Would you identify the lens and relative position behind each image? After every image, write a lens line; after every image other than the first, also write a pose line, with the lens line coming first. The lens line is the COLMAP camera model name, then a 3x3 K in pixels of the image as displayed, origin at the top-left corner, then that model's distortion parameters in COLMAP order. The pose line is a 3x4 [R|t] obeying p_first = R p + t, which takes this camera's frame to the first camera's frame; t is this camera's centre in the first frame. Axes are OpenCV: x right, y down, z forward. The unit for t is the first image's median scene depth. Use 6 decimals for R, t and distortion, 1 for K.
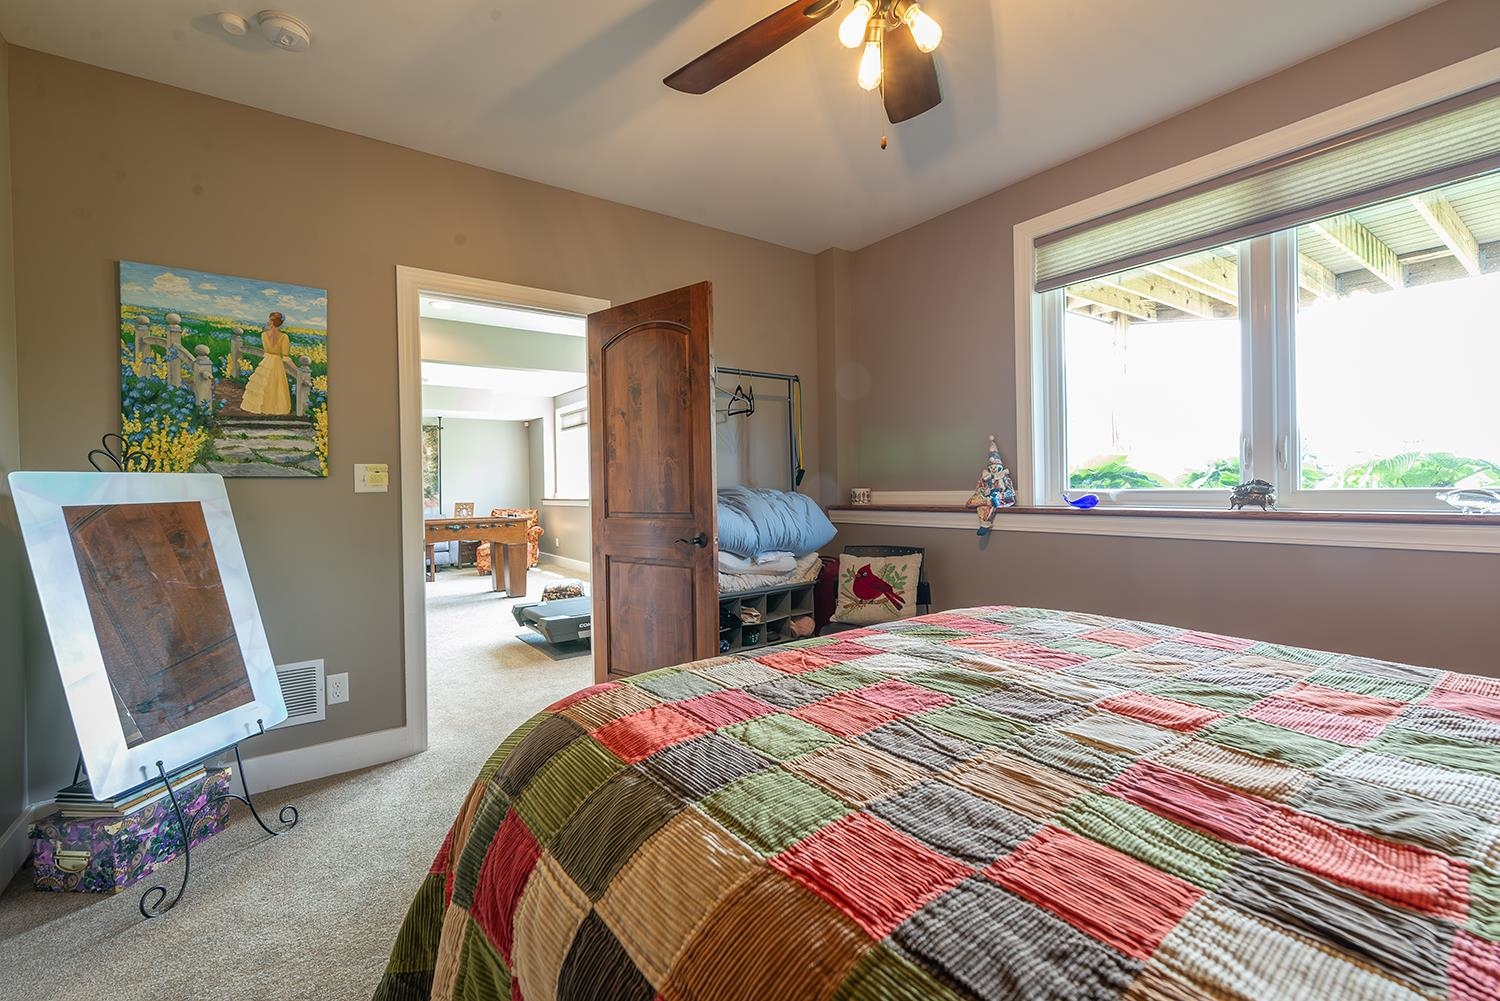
lens RADIAL K [[640.4, 0, 746.0], [0, 640.4, 496.6], [0, 0, 1]] dist [-0.000996, 0.000164]
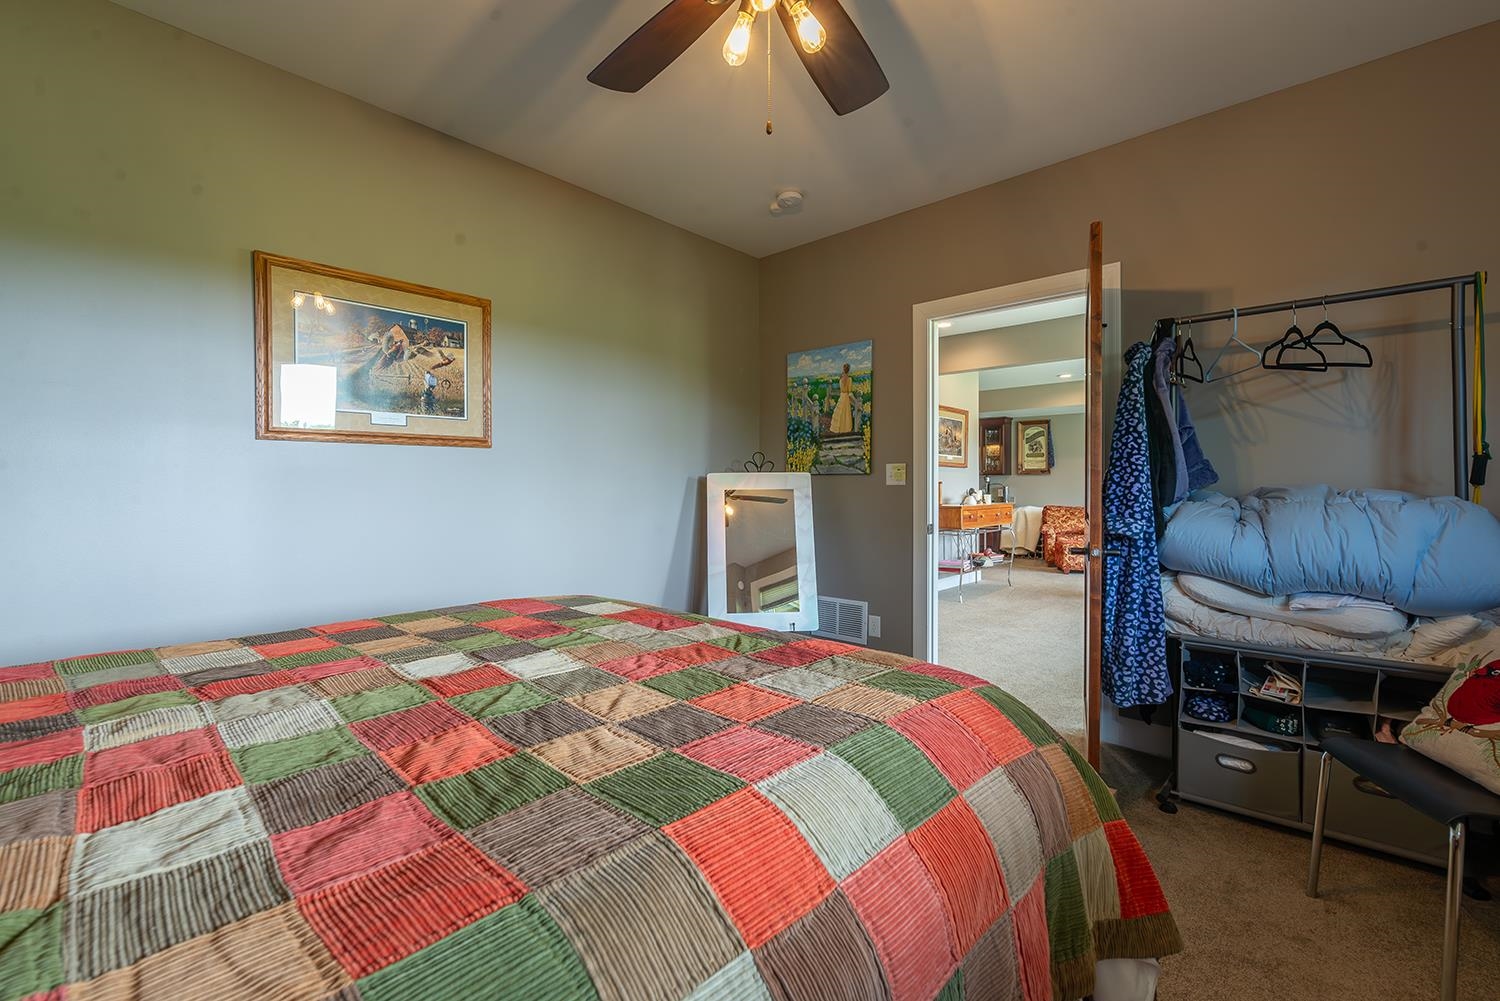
lens RADIAL K [[640.4, 0, 742.6], [0, 640.4, 494.2], [0, 0, 1]] dist [-0.000996, 0.000164]
pose [[0.201965, 0.028859, -0.978968, 0.688360], [-0.017979, 0.999507, 0.025755, -0.017817], [0.979228, 0.012399, 0.202384, 0.458726]]
